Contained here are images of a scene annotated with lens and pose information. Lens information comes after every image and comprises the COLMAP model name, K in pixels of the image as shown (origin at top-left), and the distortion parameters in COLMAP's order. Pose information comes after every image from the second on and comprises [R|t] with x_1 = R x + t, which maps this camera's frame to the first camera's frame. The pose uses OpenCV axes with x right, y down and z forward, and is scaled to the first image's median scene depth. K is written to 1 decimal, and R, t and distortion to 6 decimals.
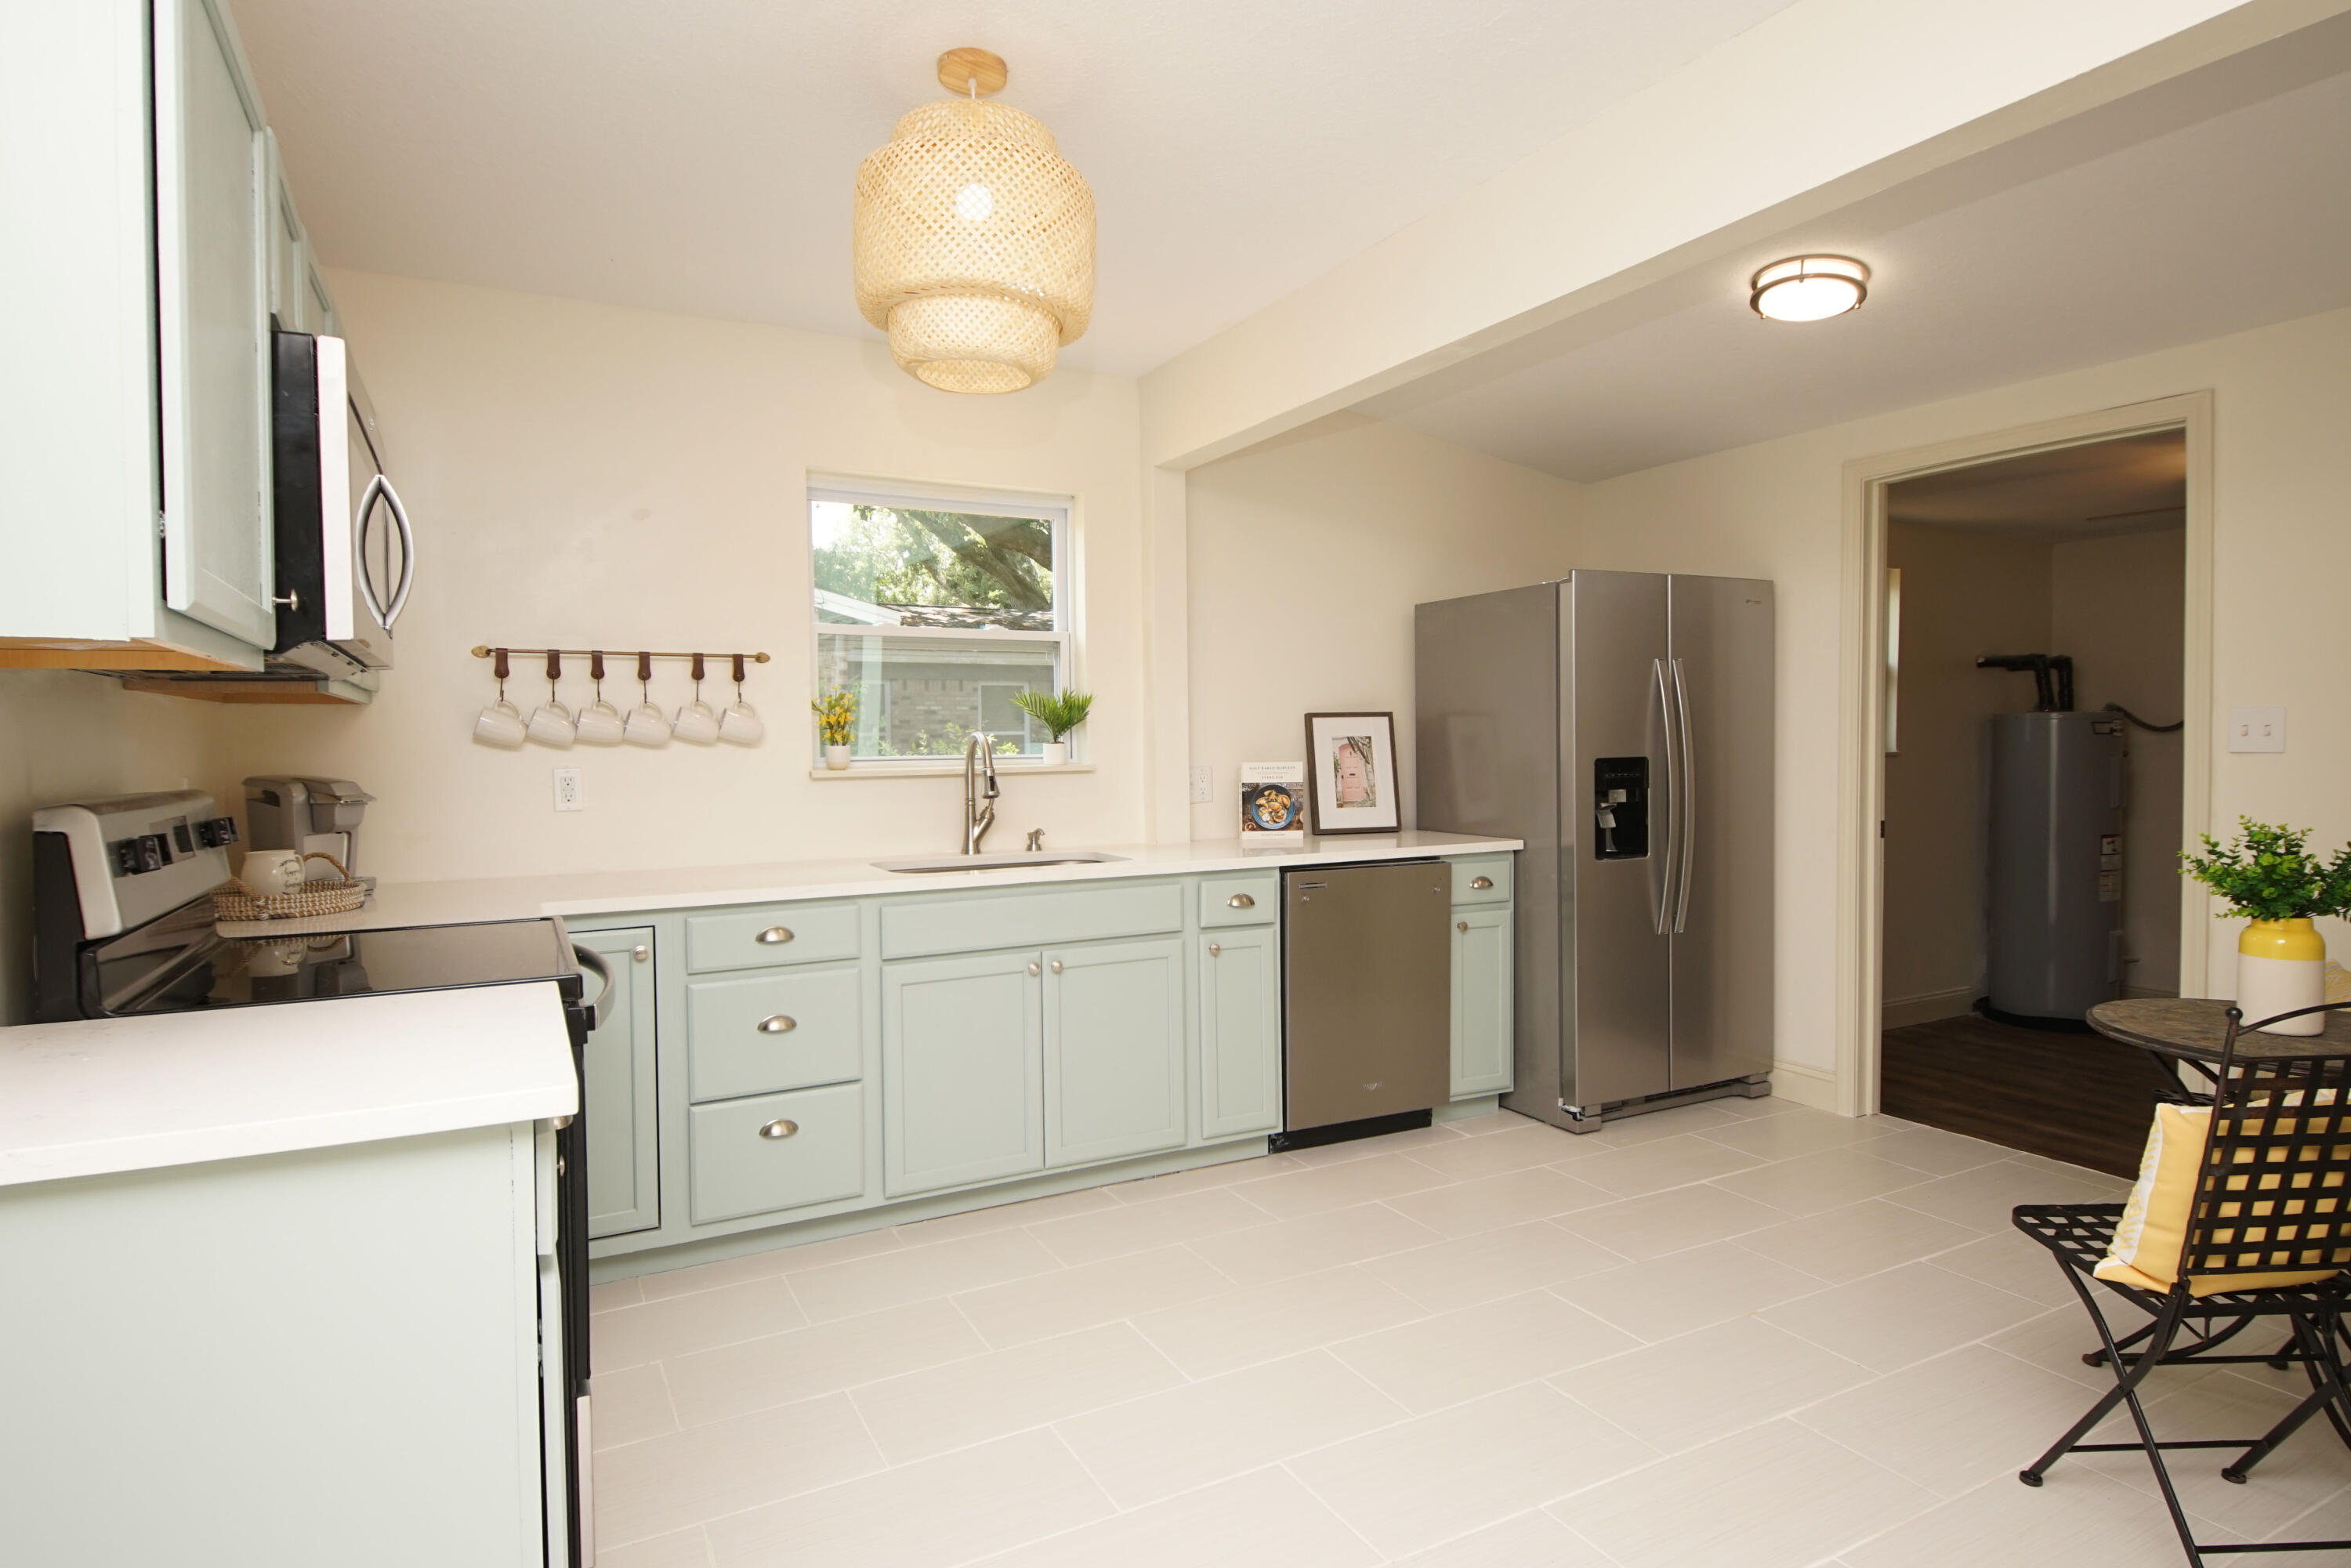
lens RADIAL K [[1257.4, 0, 1153.8], [0, 1257.4, 775.4], [0, 0, 1]] dist [0.037785, -0.041086]
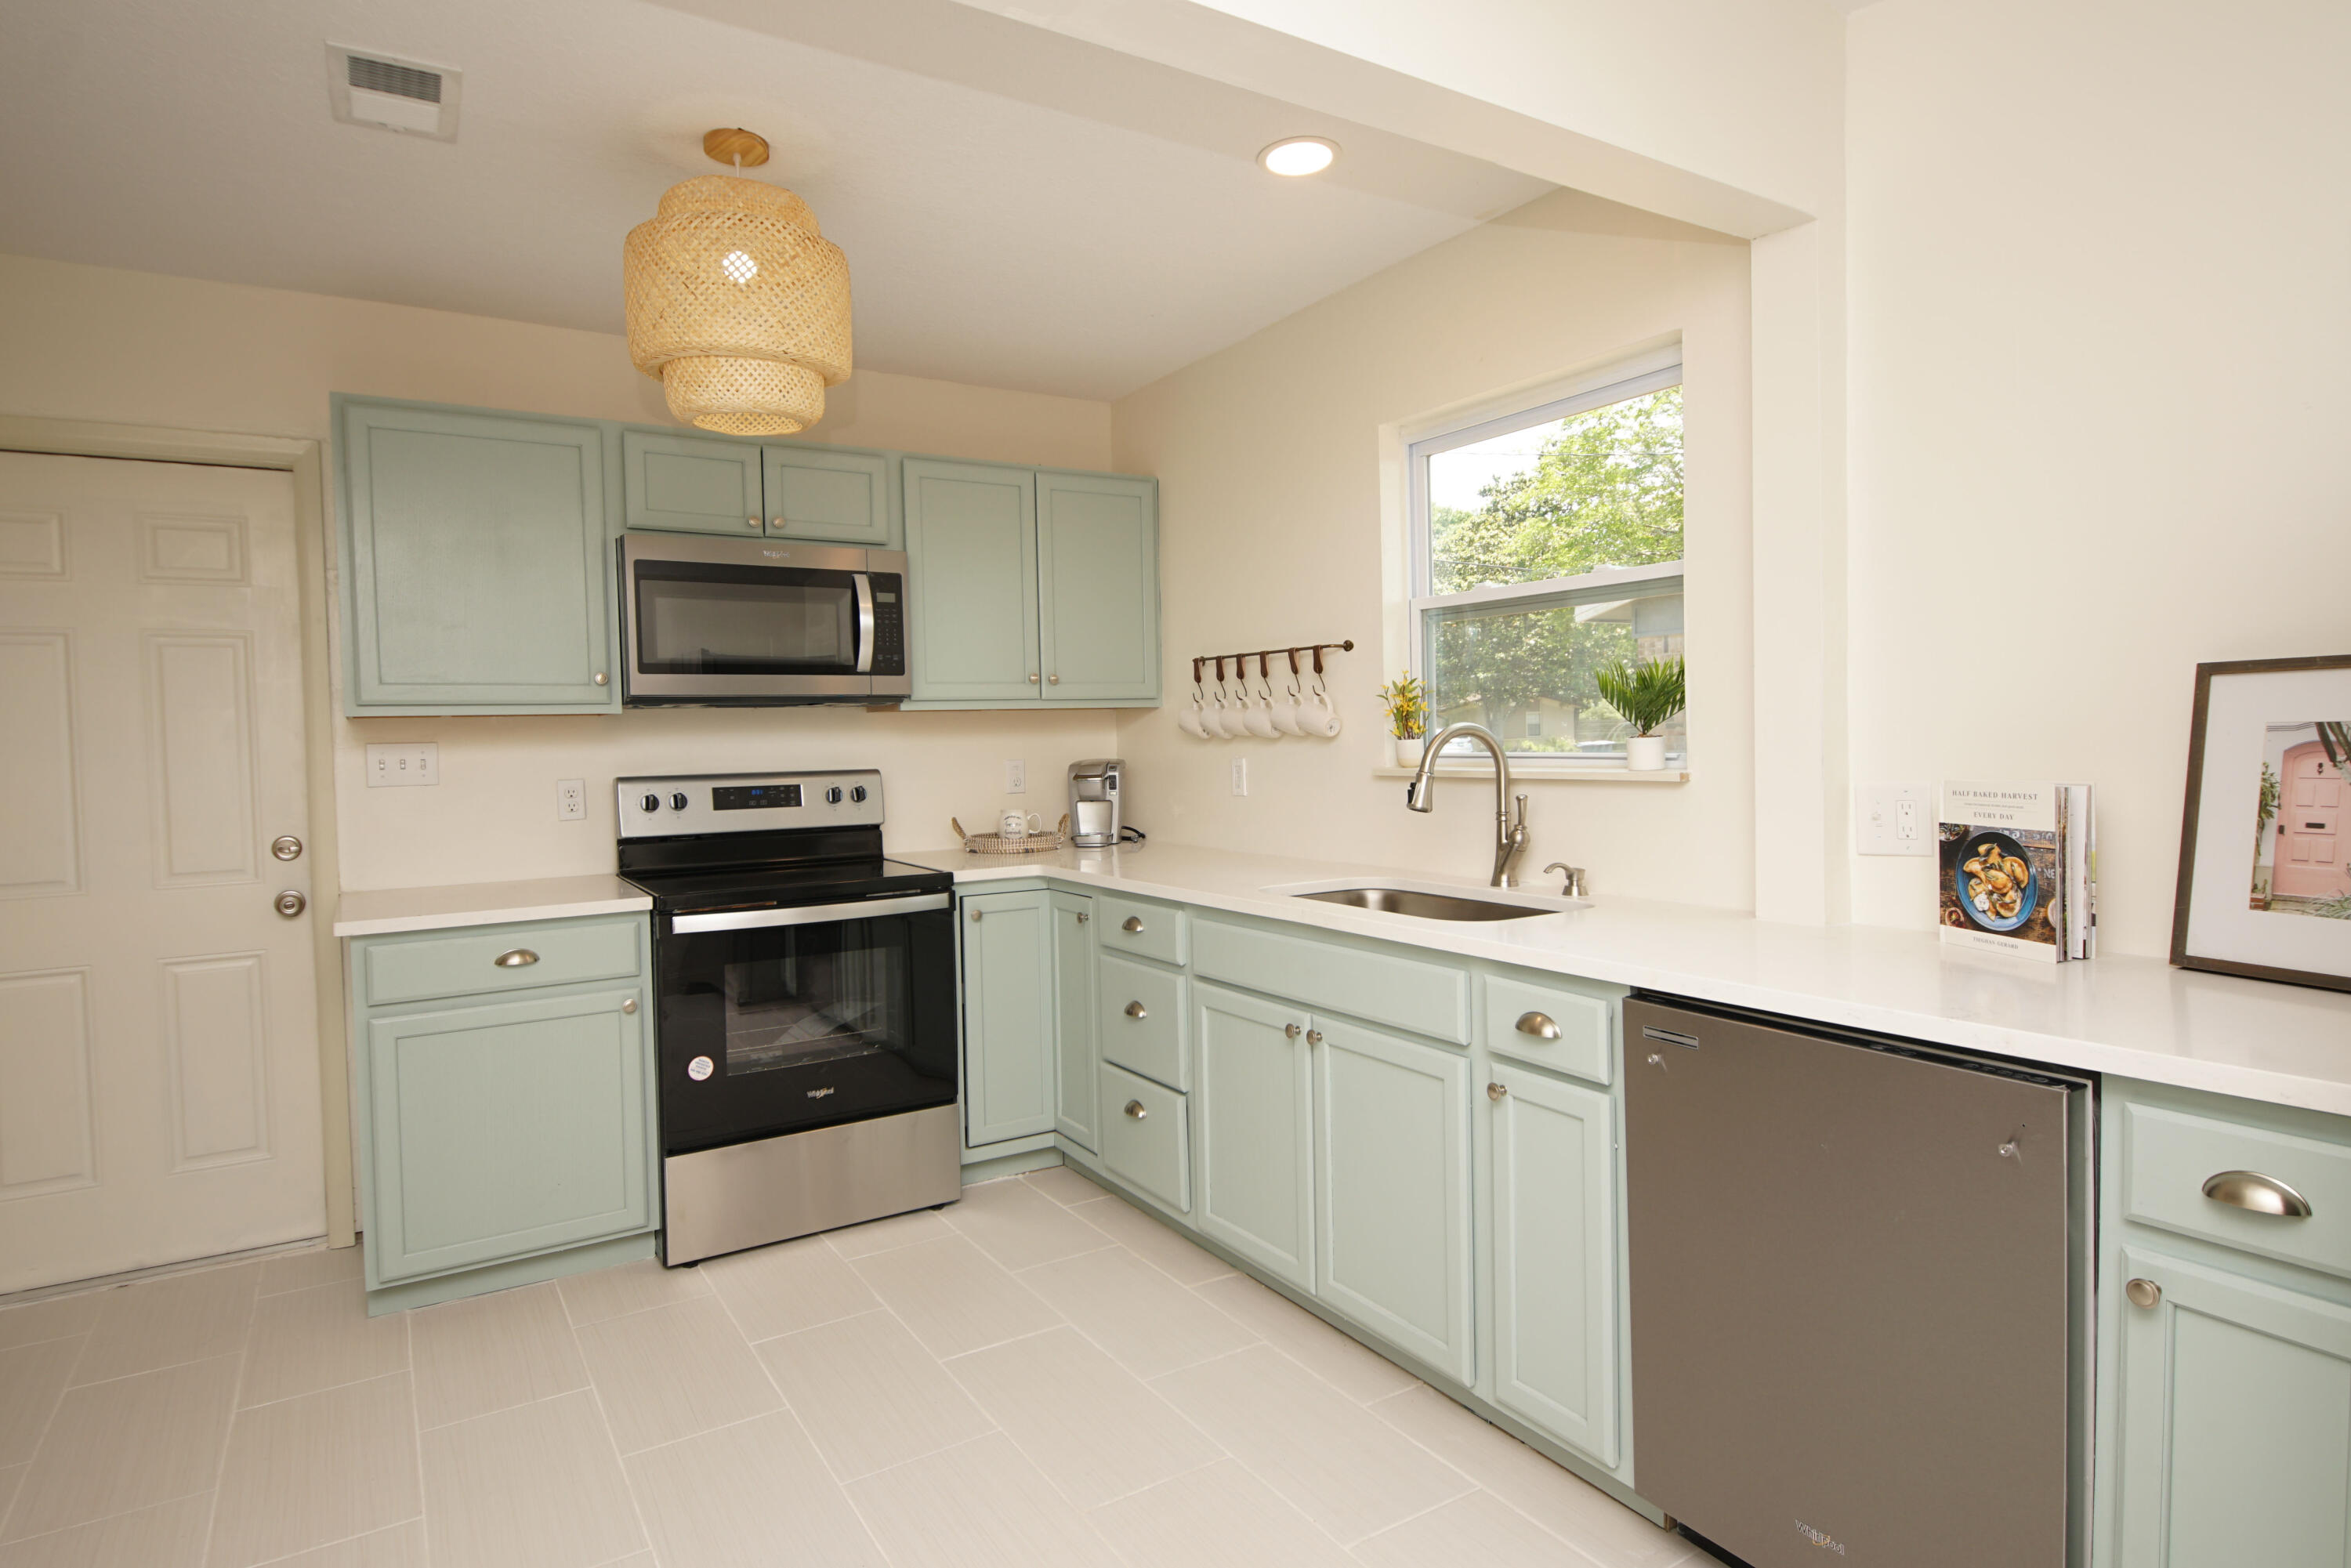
lens RADIAL K [[1257.4, 0, 1153.8], [0, 1257.4, 775.4], [0, 0, 1]] dist [0.037785, -0.041086]
pose [[0.074771, 0.040735, -0.996368, 0.575255], [-0.010817, 0.999140, 0.040037, -0.030444], [0.997142, 0.007784, 0.075147, 0.733038]]
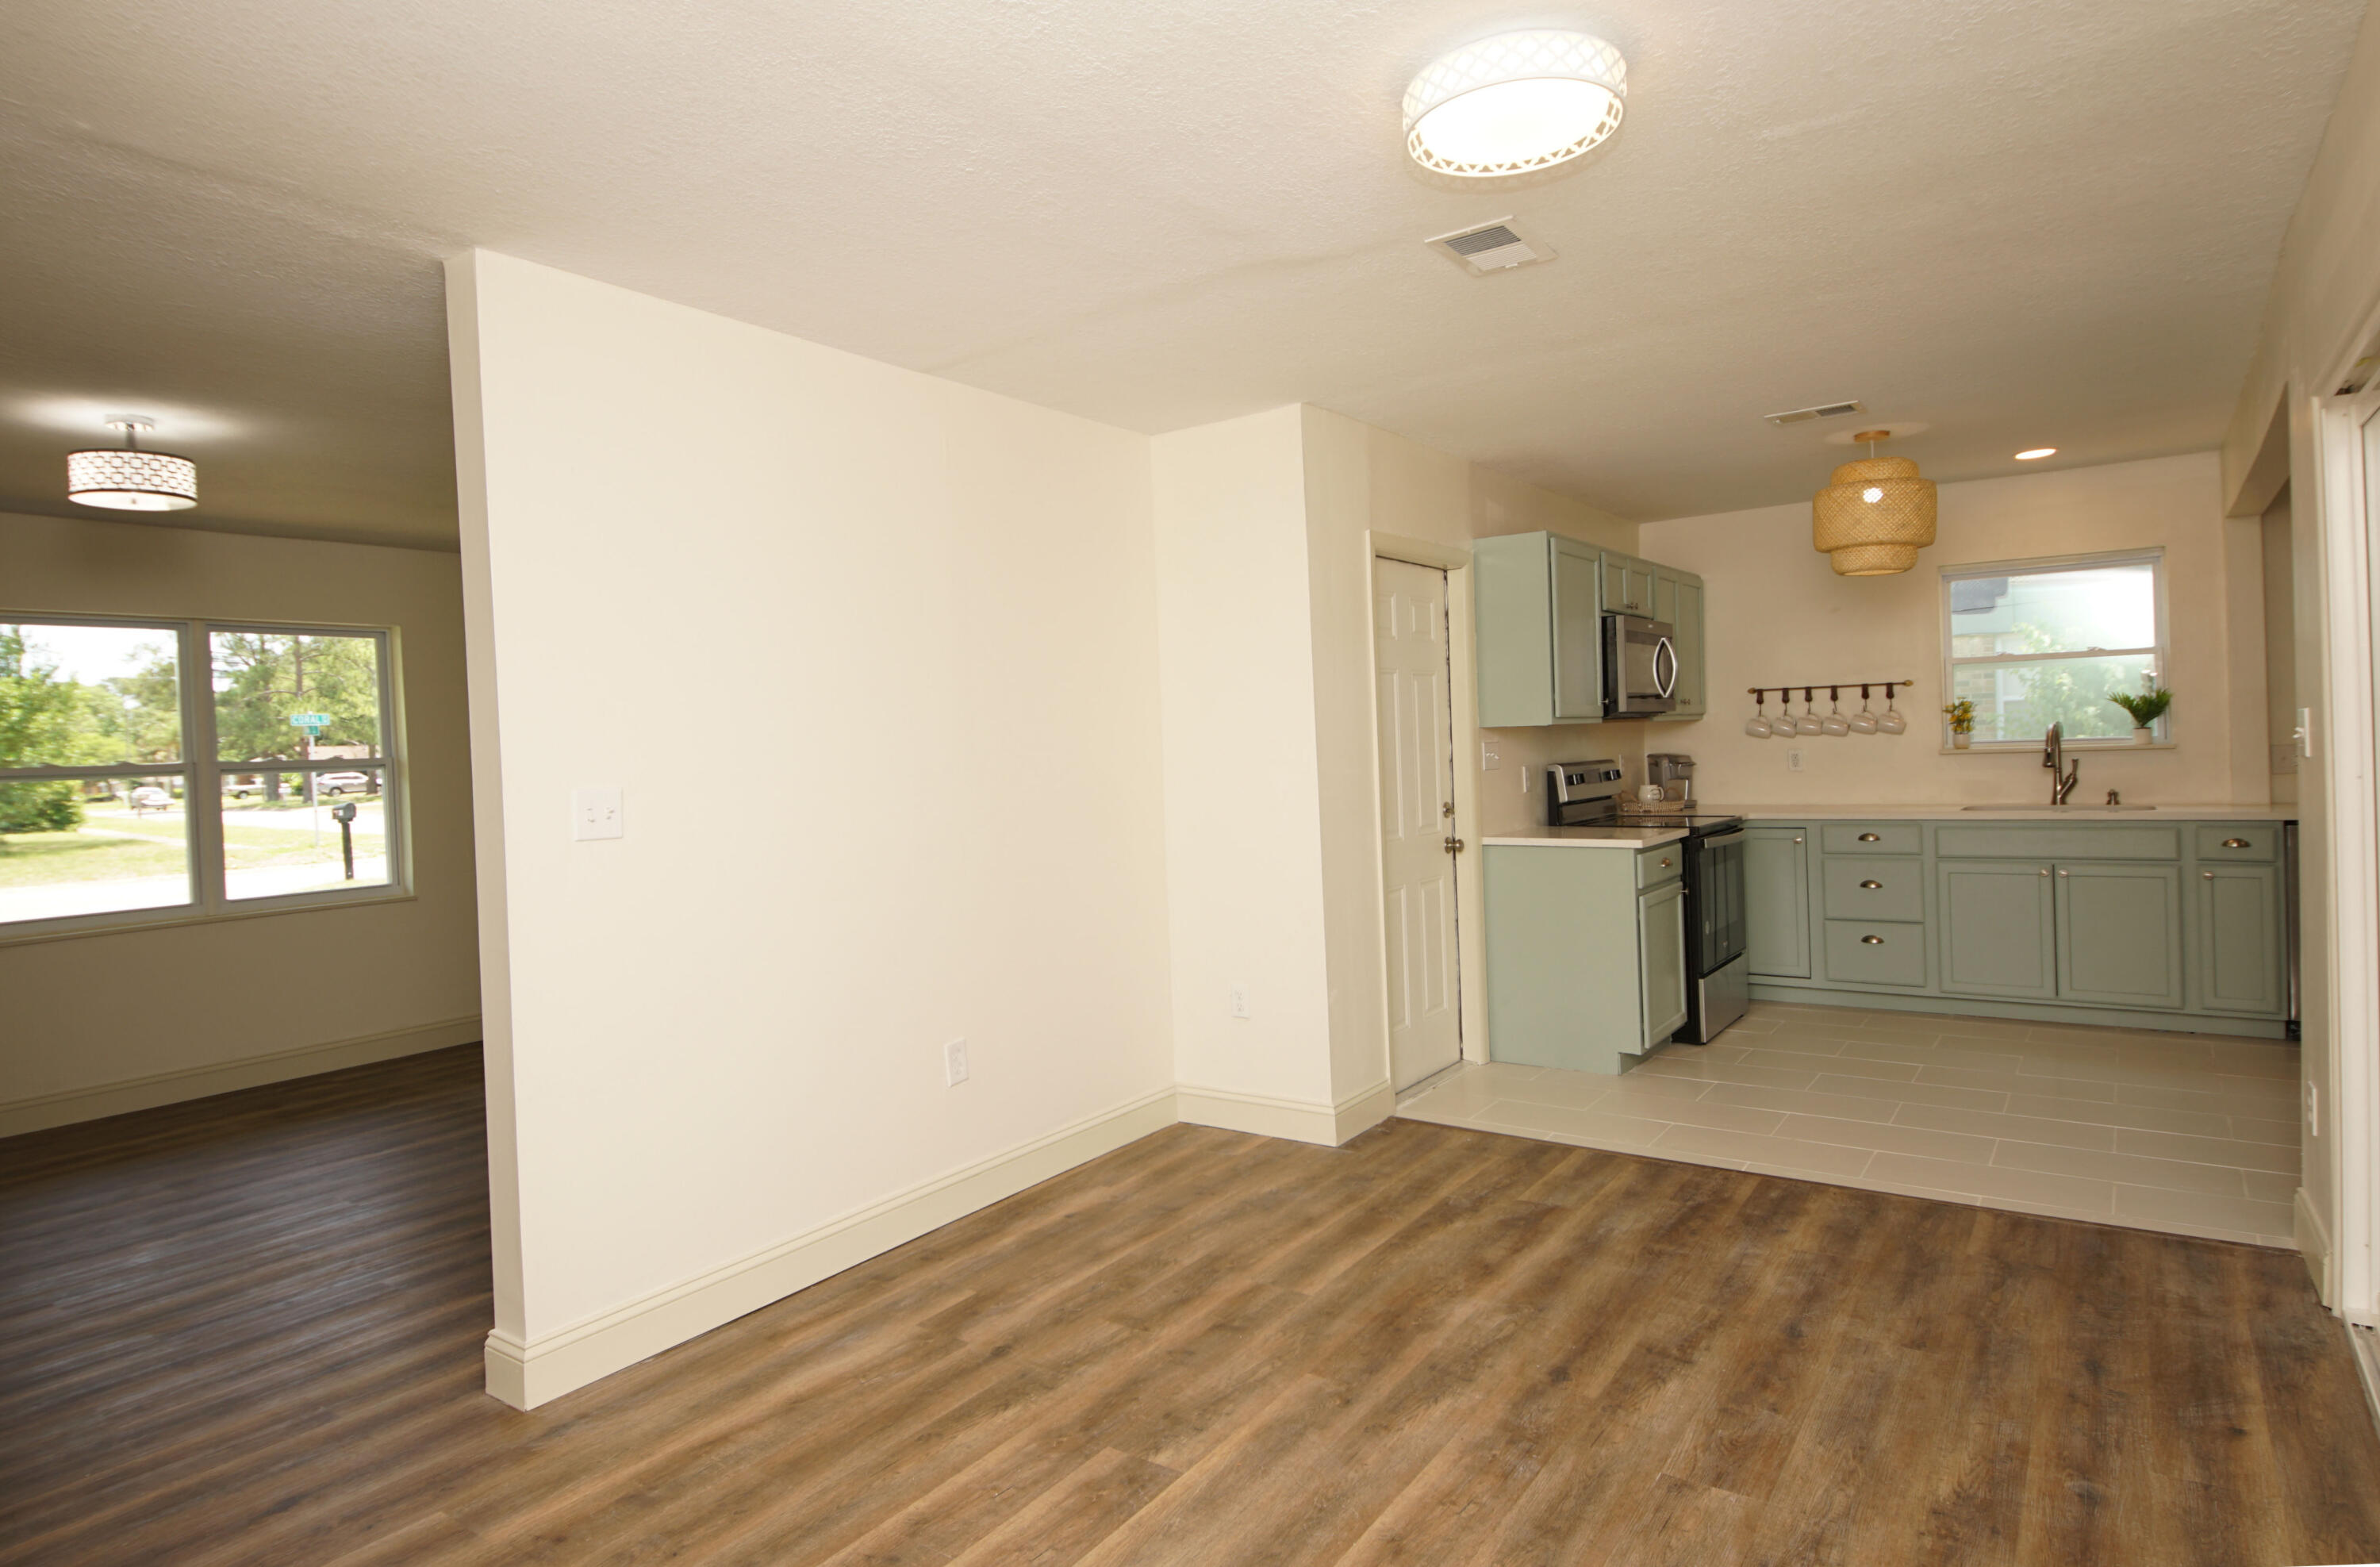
lens RADIAL K [[1331.0, 0, 1127.3], [0, 1331.0, 764.2], [0, 0, 1]] dist [0.001720, -0.020565]
pose [[0.430072, 0.007136, -0.902767, 0.794906], [0.003911, 0.999945, 0.009768, -0.005187], [0.902786, -0.007732, 0.430020, -0.669988]]
